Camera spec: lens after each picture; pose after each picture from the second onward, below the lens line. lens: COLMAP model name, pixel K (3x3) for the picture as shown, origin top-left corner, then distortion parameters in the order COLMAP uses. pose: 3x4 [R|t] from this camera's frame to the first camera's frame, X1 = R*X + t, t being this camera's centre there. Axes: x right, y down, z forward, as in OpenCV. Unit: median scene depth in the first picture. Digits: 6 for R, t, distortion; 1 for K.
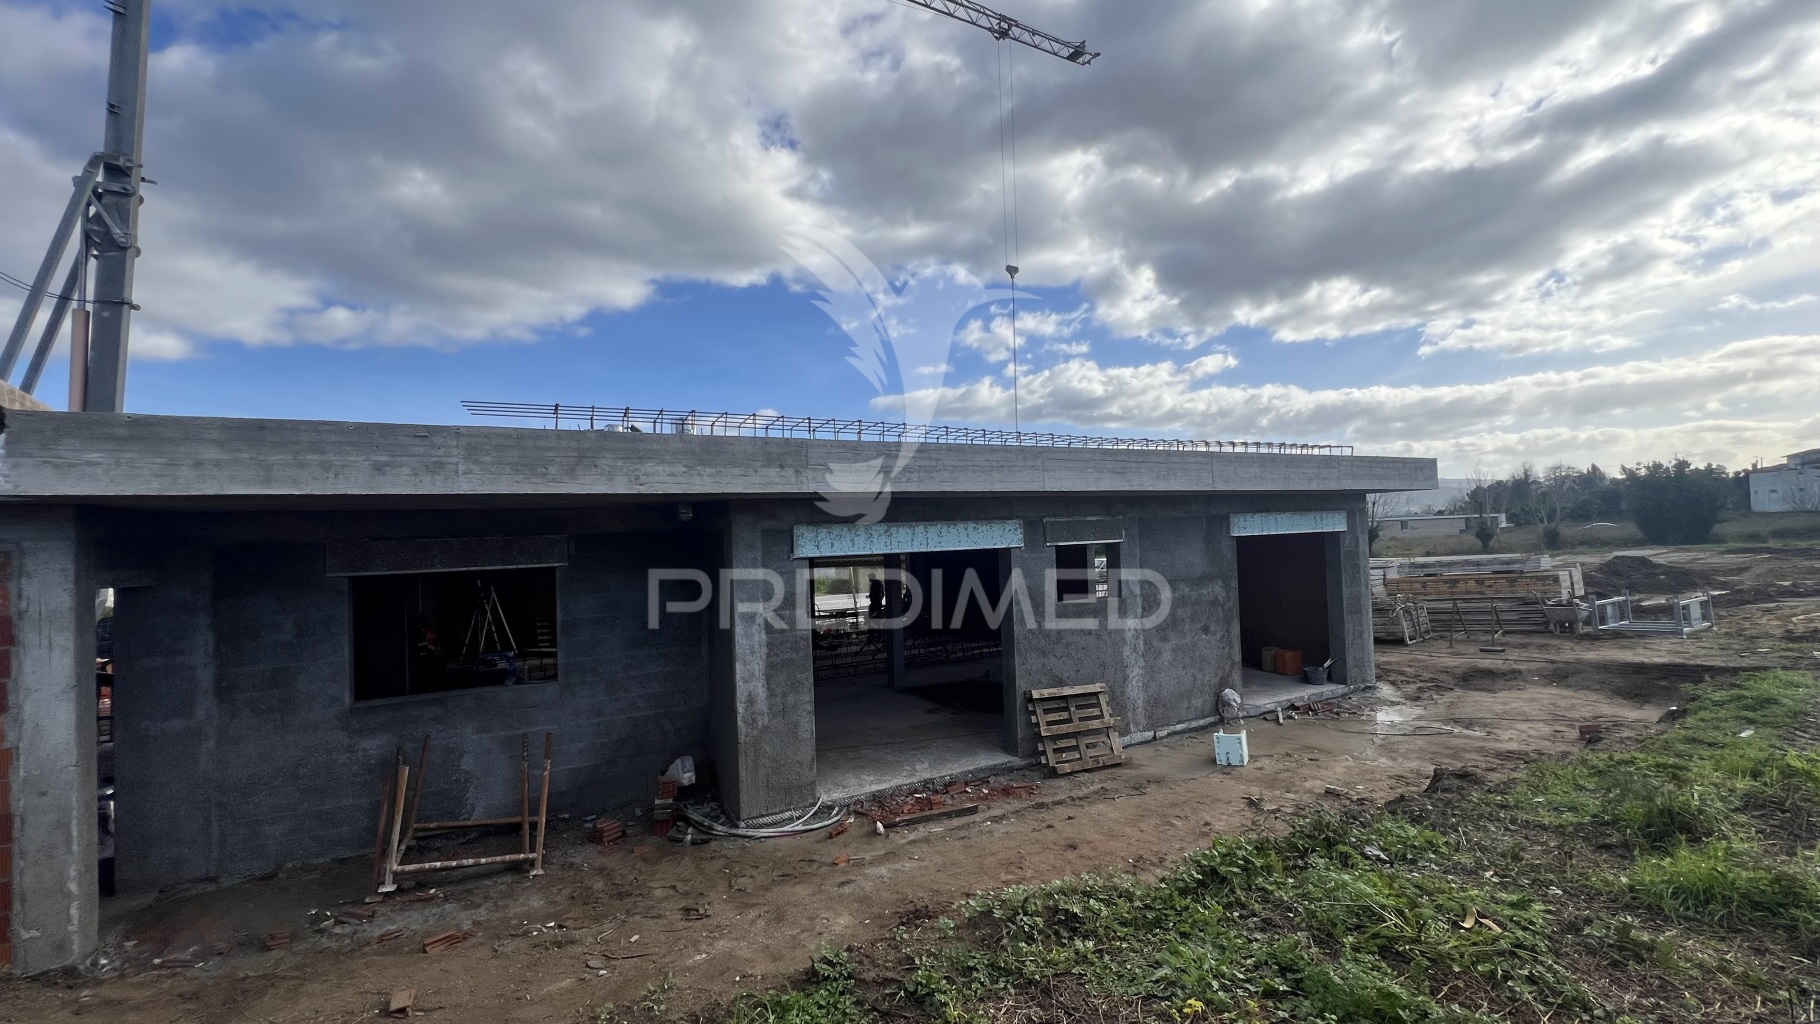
lens RADIAL K [[724.9, 0, 909.9], [0, 724.9, 519.7], [0, 0, 1]] dist [-0.002006, 0.000453]
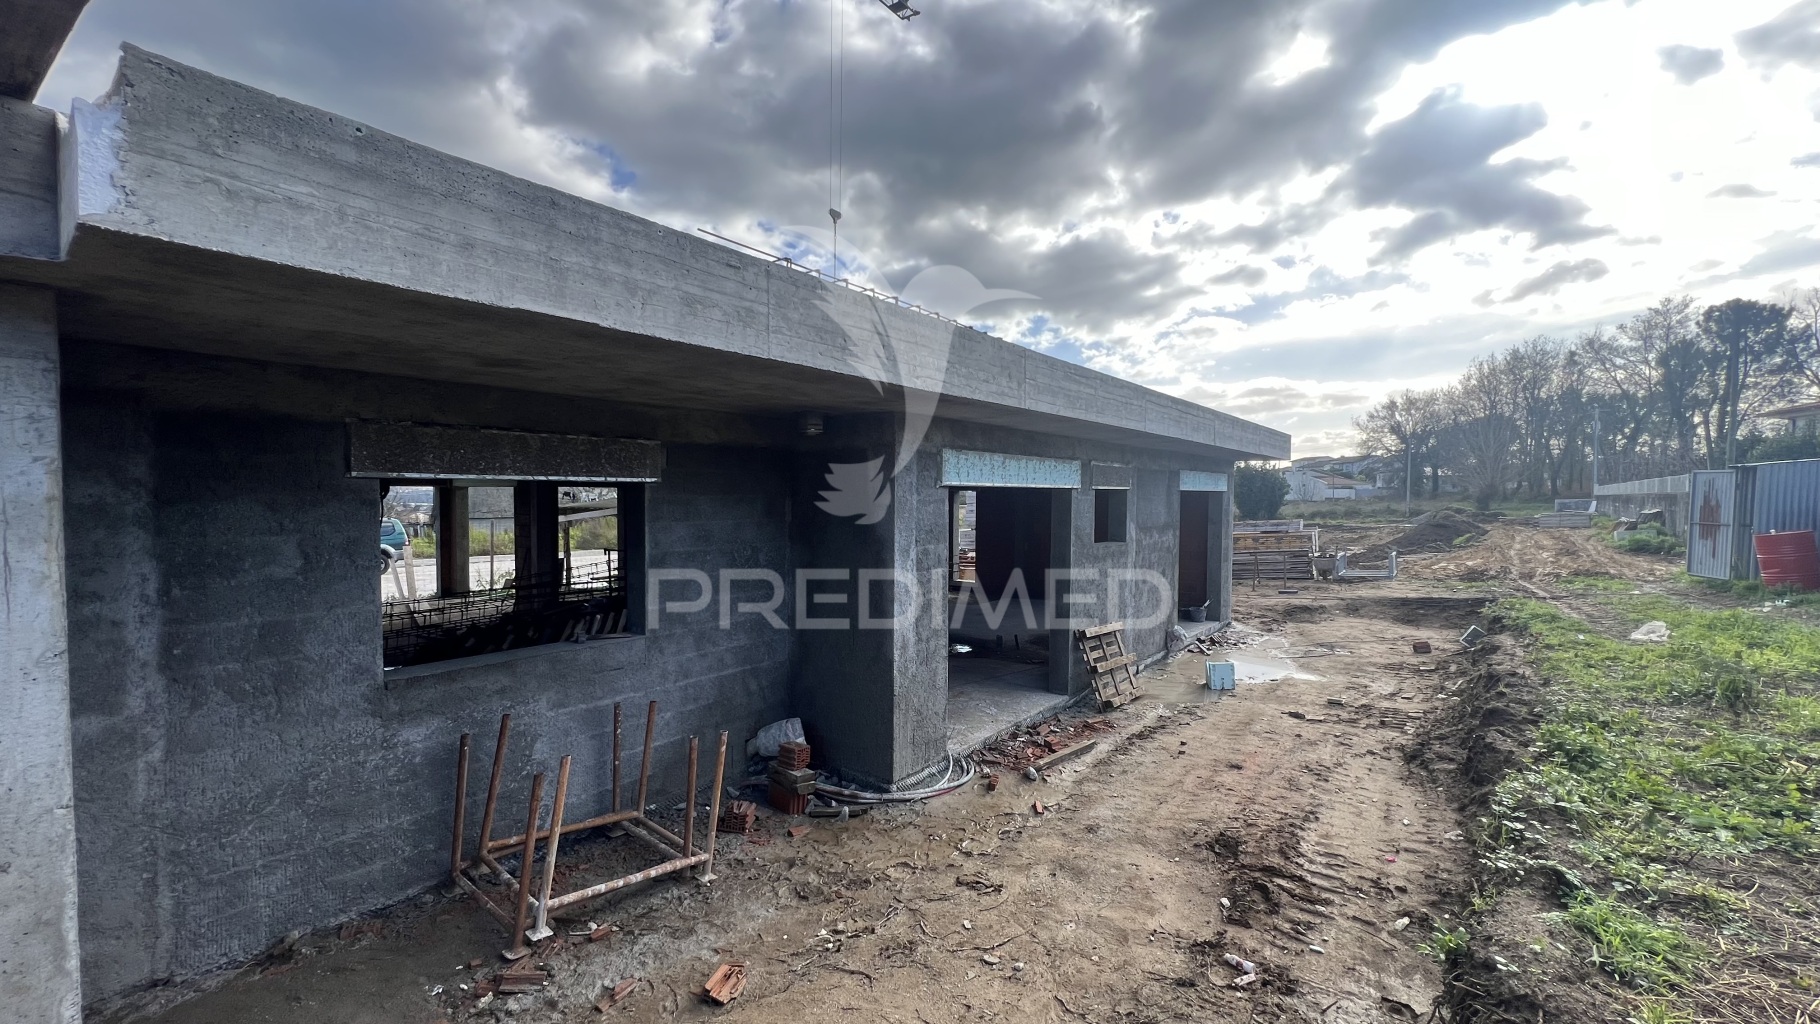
lens RADIAL K [[724.9, 0, 909.9], [0, 724.9, 519.7], [0, 0, 1]] dist [-0.002006, 0.000453]
pose [[0.915244, 0.027327, 0.401973, -0.550051], [-0.048272, 0.997948, 0.042069, 0.059414], [-0.399998, -0.057907, 0.914685, 0.206810]]
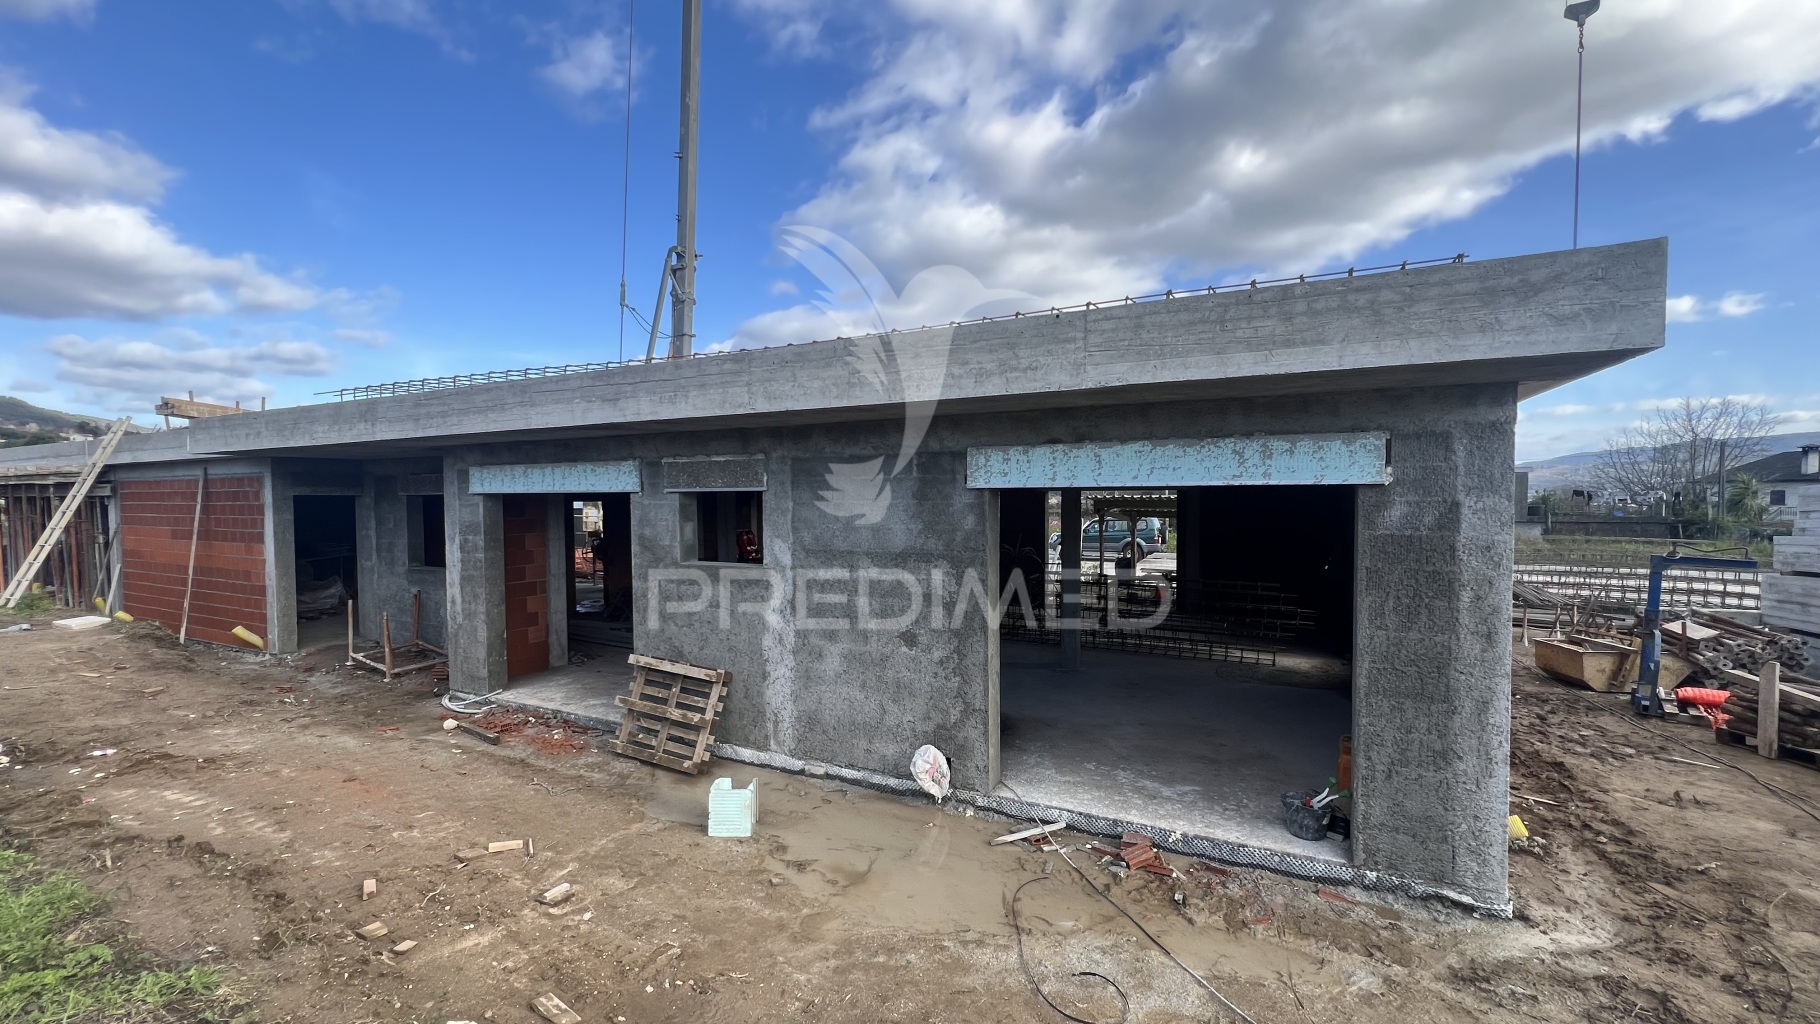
lens RADIAL K [[724.9, 0, 909.9], [0, 724.9, 519.7], [0, 0, 1]] dist [-0.002006, 0.000453]
pose [[0.564684, 0.061610, -0.823004, 1.264588], [0.003778, 0.997006, 0.077229, 0.005653], [0.825299, -0.046719, 0.562761, 0.925073]]
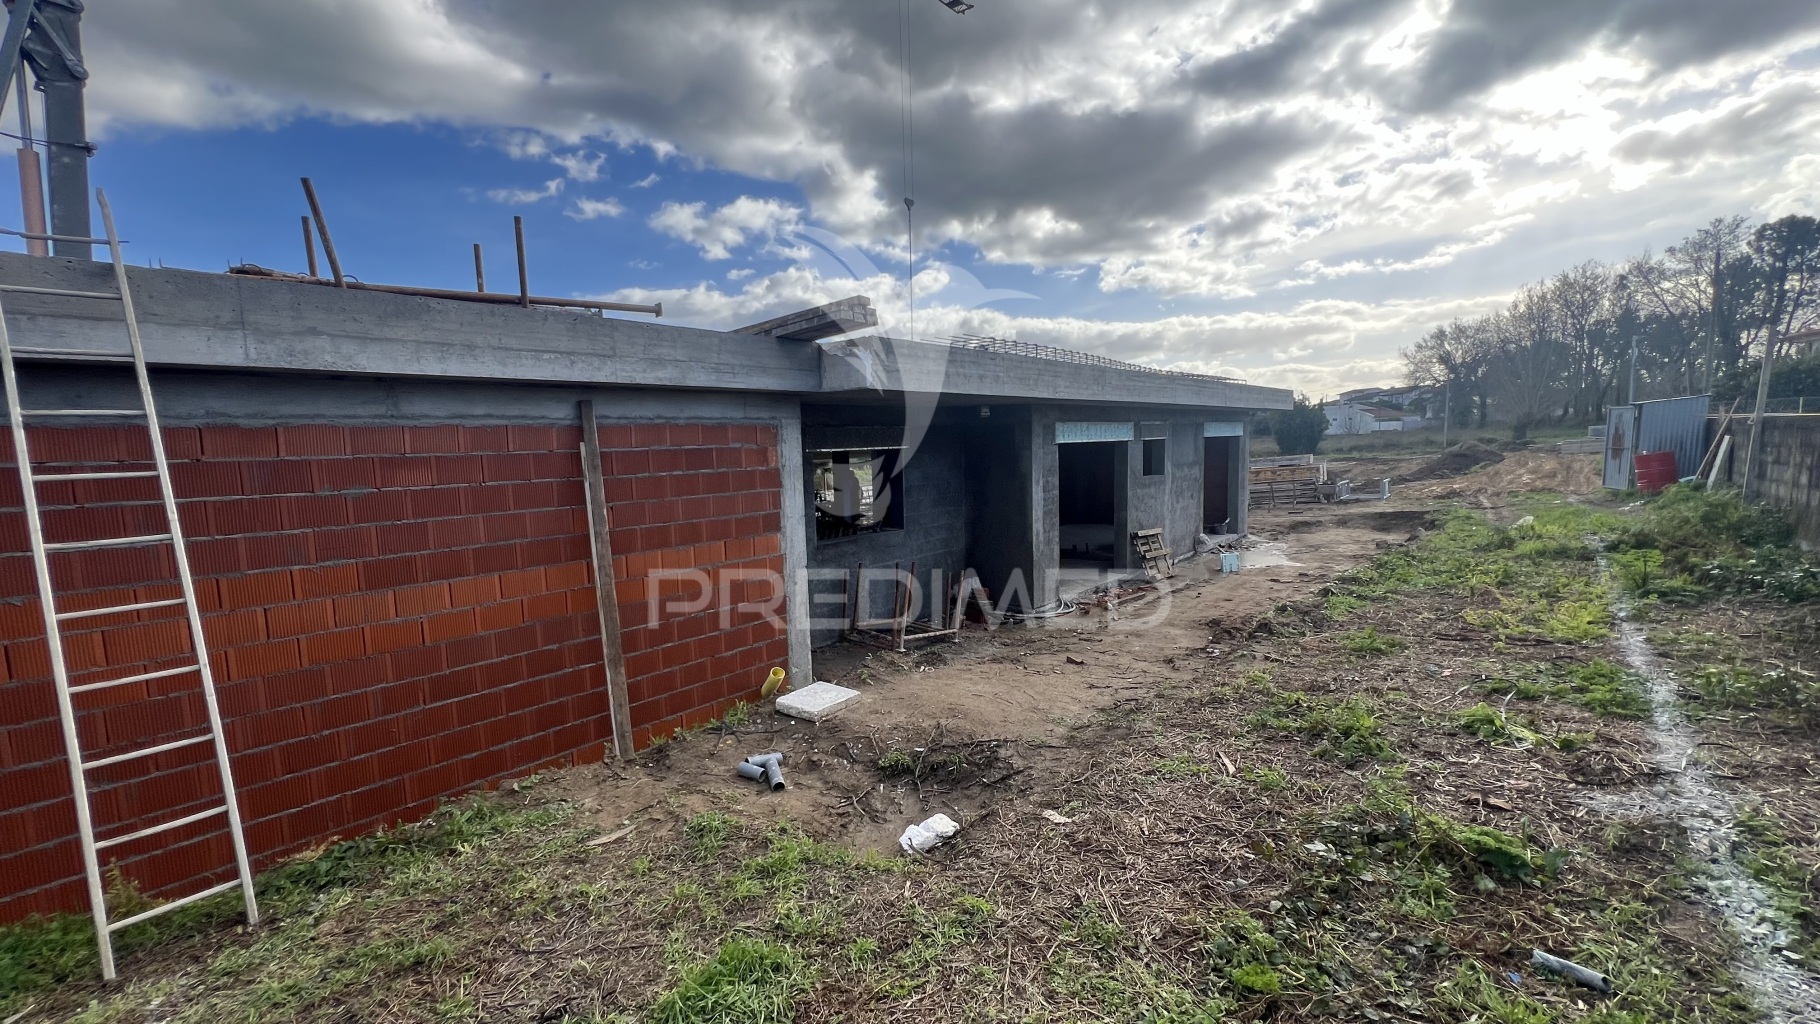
lens RADIAL K [[724.9, 0, 909.9], [0, 724.9, 519.7], [0, 0, 1]] dist [-0.002006, 0.000453]
pose [[0.935414, -0.028413, 0.352411, -0.997183], [-0.013523, 0.993161, 0.115968, 0.039621], [-0.353296, -0.113244, 0.928632, -0.337858]]
